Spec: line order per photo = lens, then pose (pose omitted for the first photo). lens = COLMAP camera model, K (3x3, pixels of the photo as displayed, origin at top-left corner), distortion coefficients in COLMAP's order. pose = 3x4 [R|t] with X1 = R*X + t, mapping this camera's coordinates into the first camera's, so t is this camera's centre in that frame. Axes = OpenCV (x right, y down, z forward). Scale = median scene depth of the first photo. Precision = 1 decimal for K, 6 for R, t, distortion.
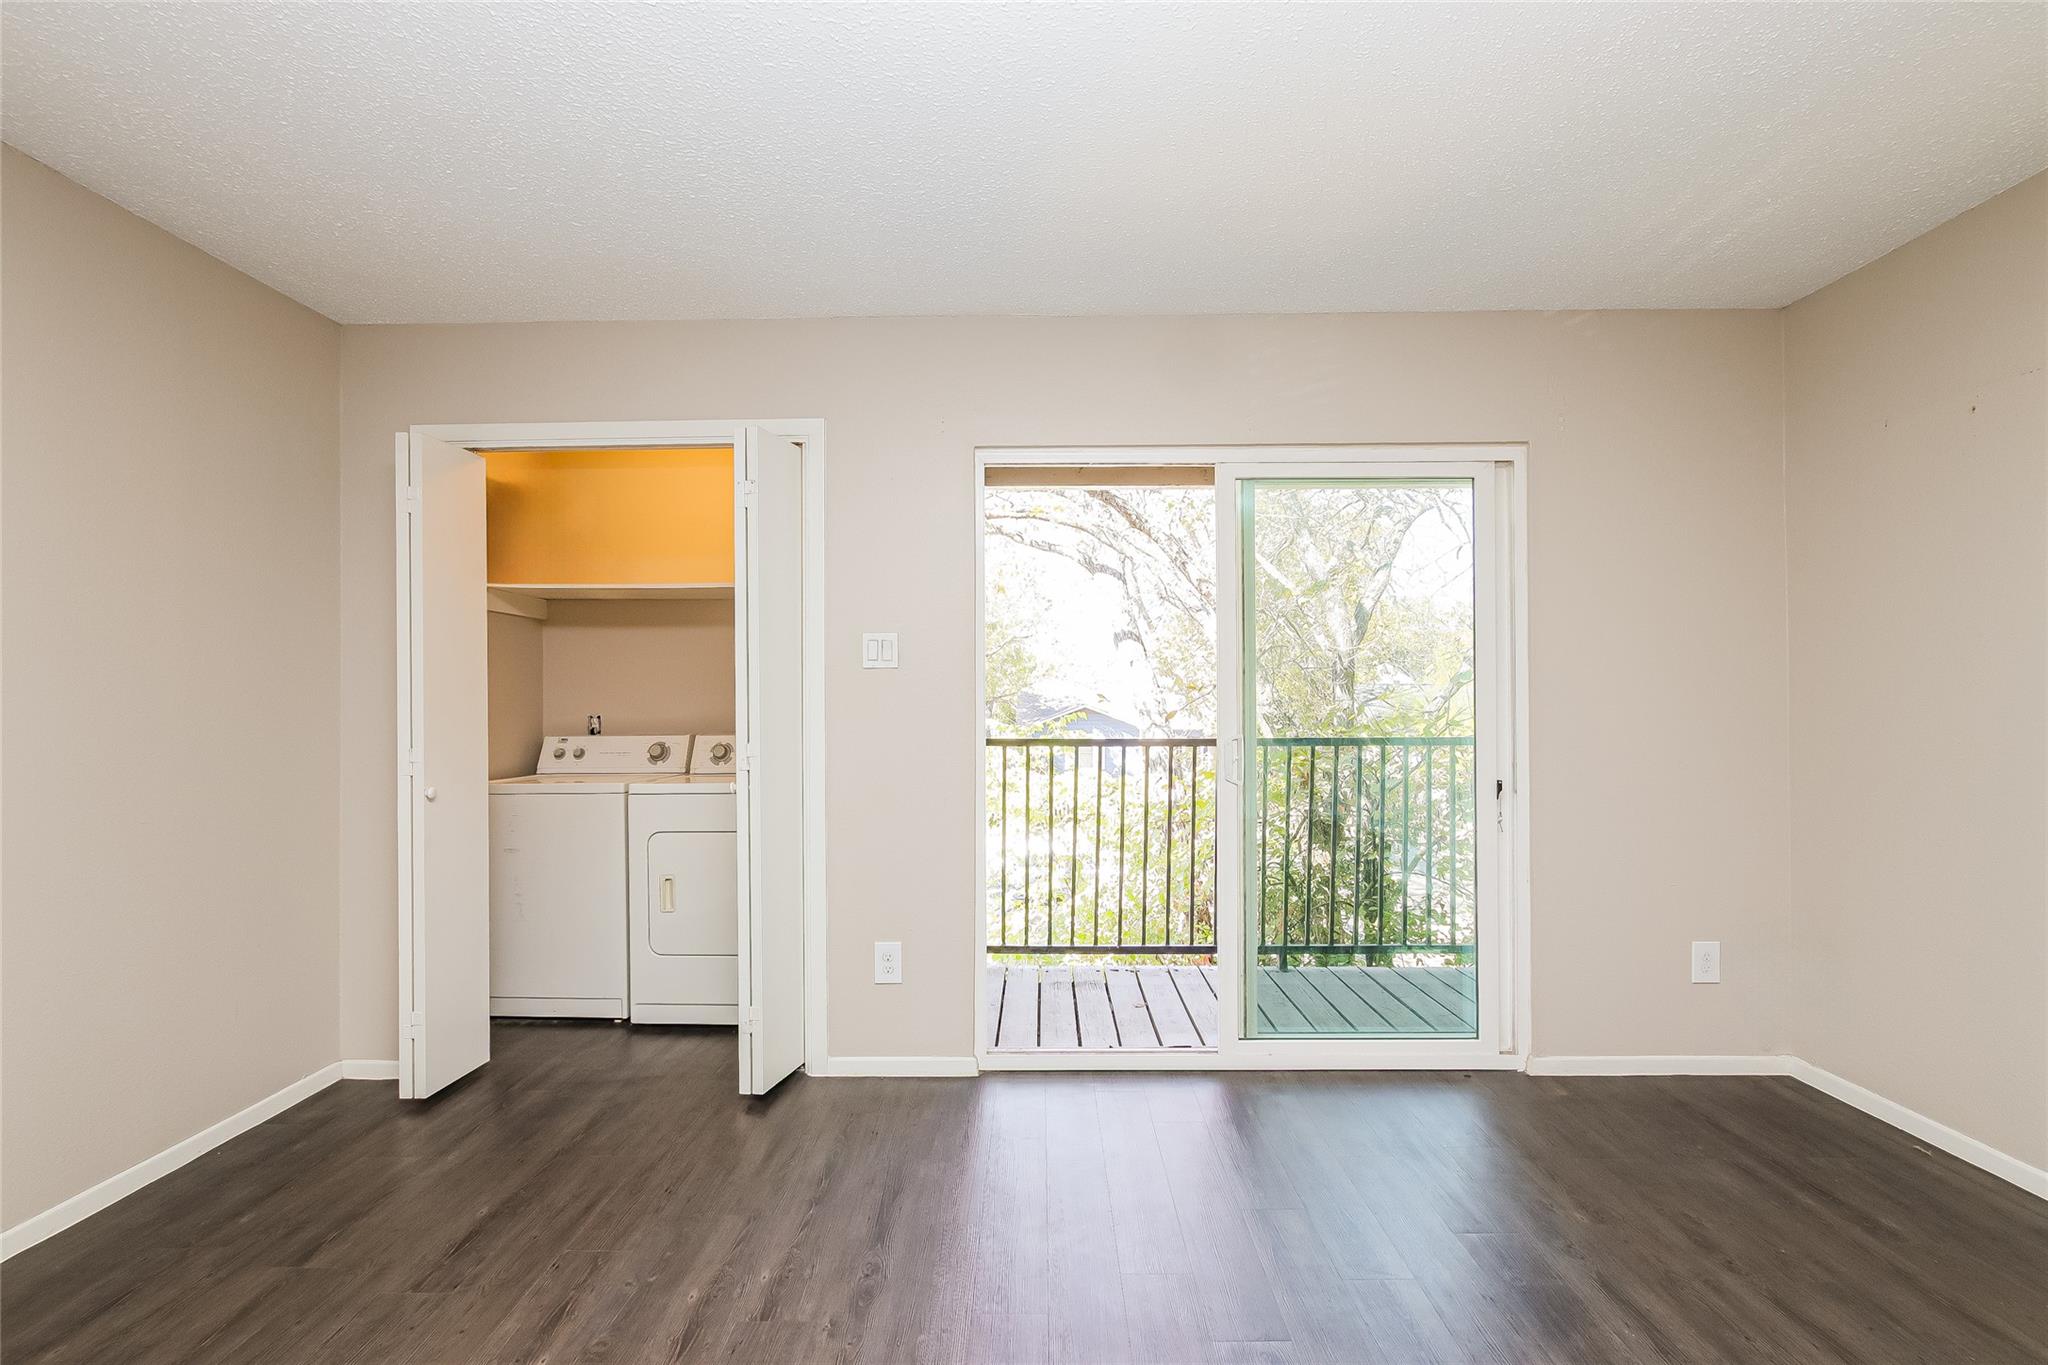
lens RADIAL K [[998.5, 0, 1021.0], [0, 998.5, 684.1], [0, 0, 1]] dist [-0.003717, -0.000322]
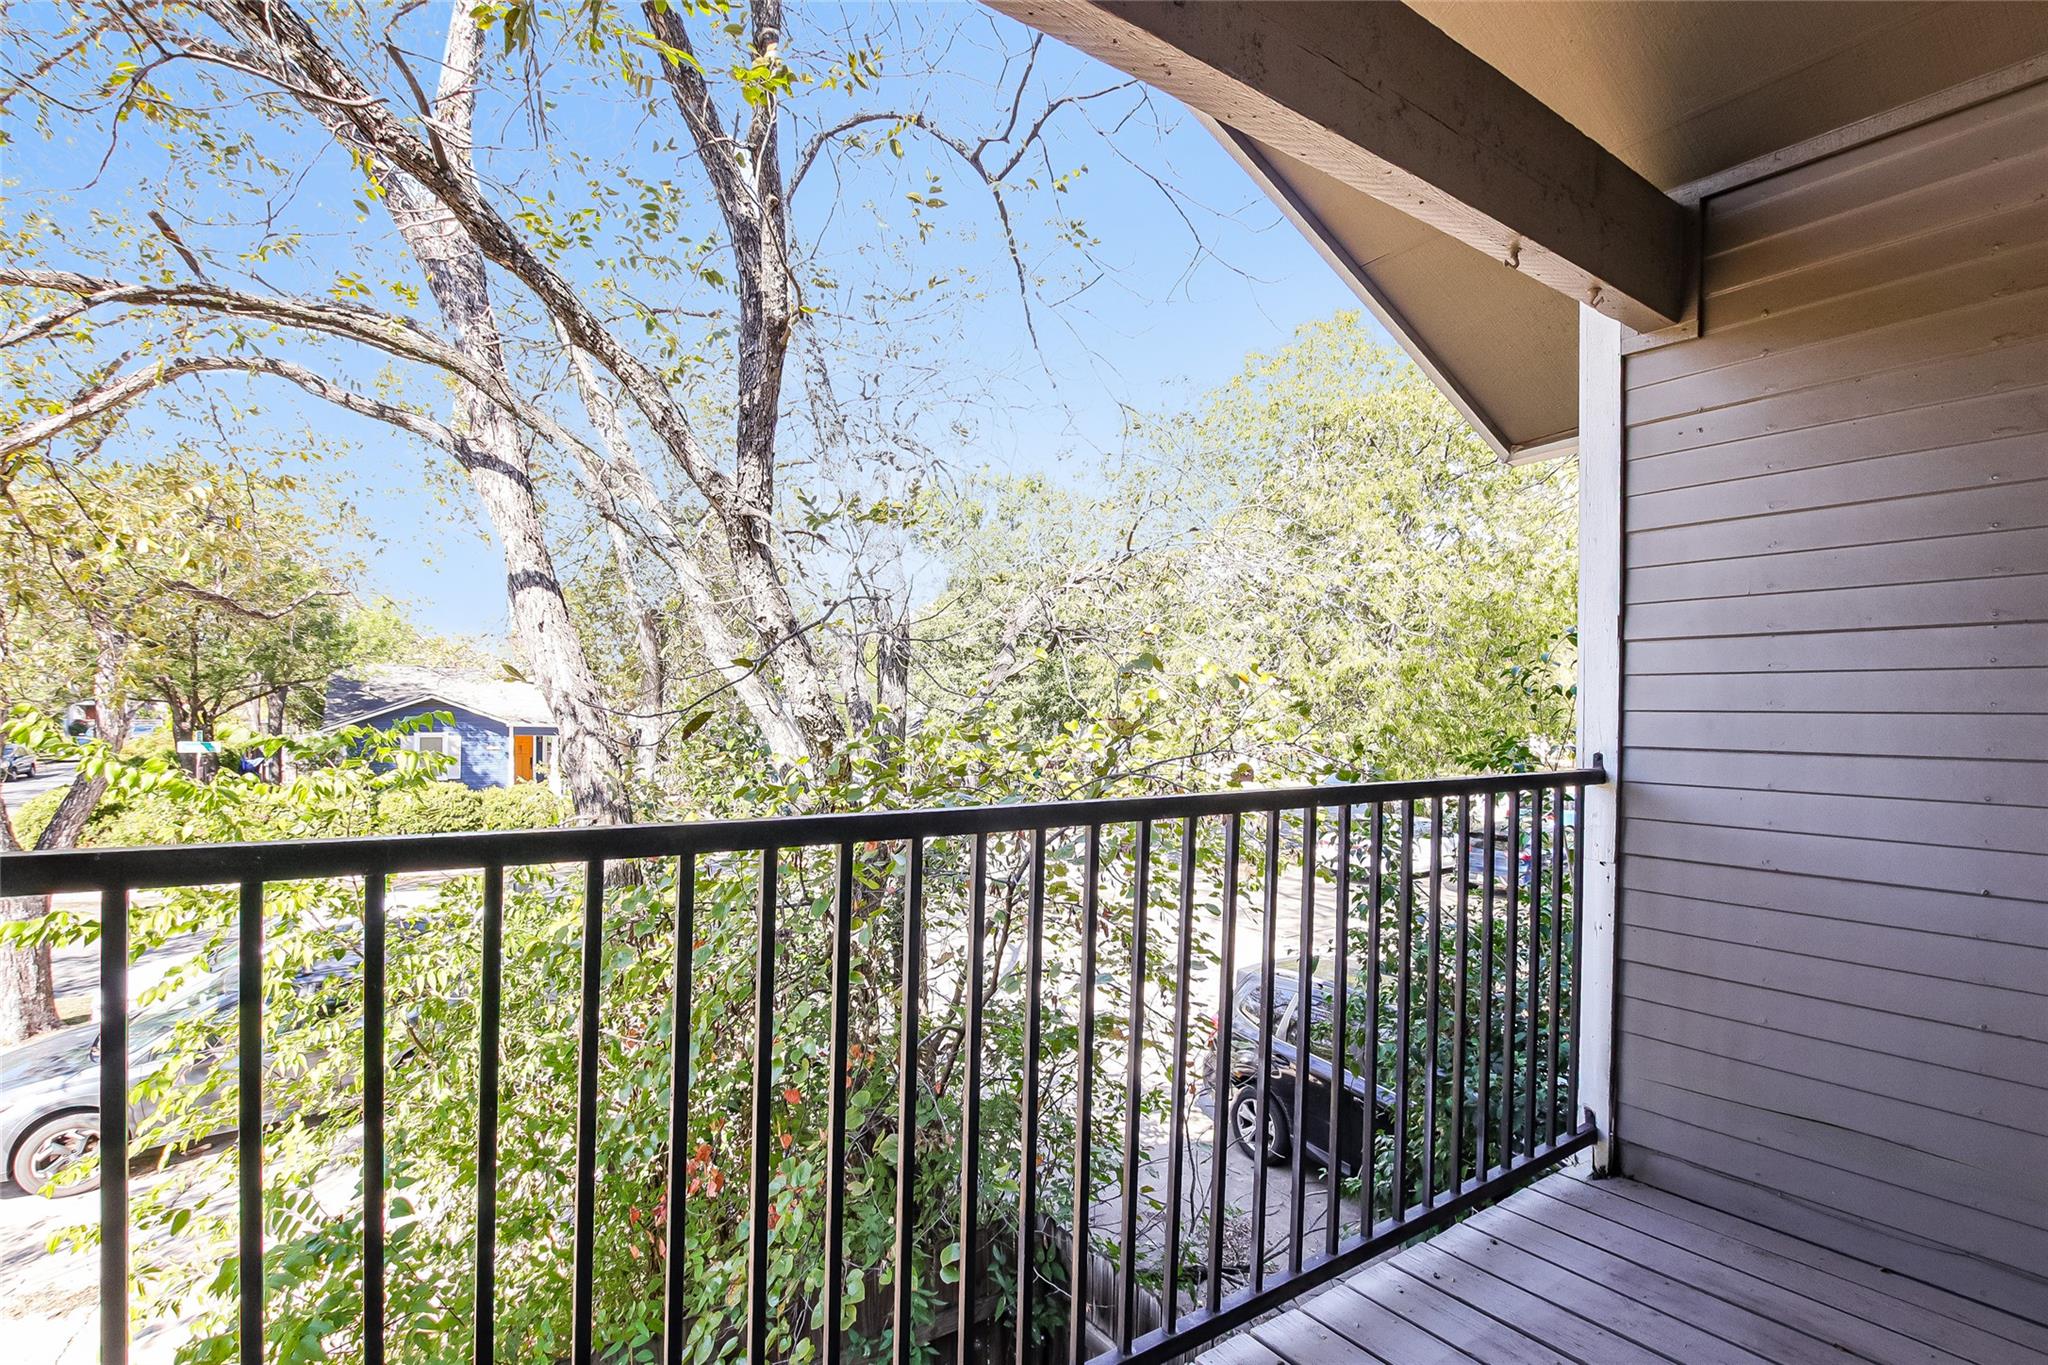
lens RADIAL K [[998.5, 0, 1005.5], [0, 998.5, 690.3], [0, 0, 1]] dist [-0.003717, -0.000322]
pose [[0.831085, 0.021810, 0.555718, 0.012594], [-0.028318, 0.999594, 0.003120, 0.006288], [-0.555424, -0.018329, 0.831365, 0.351995]]
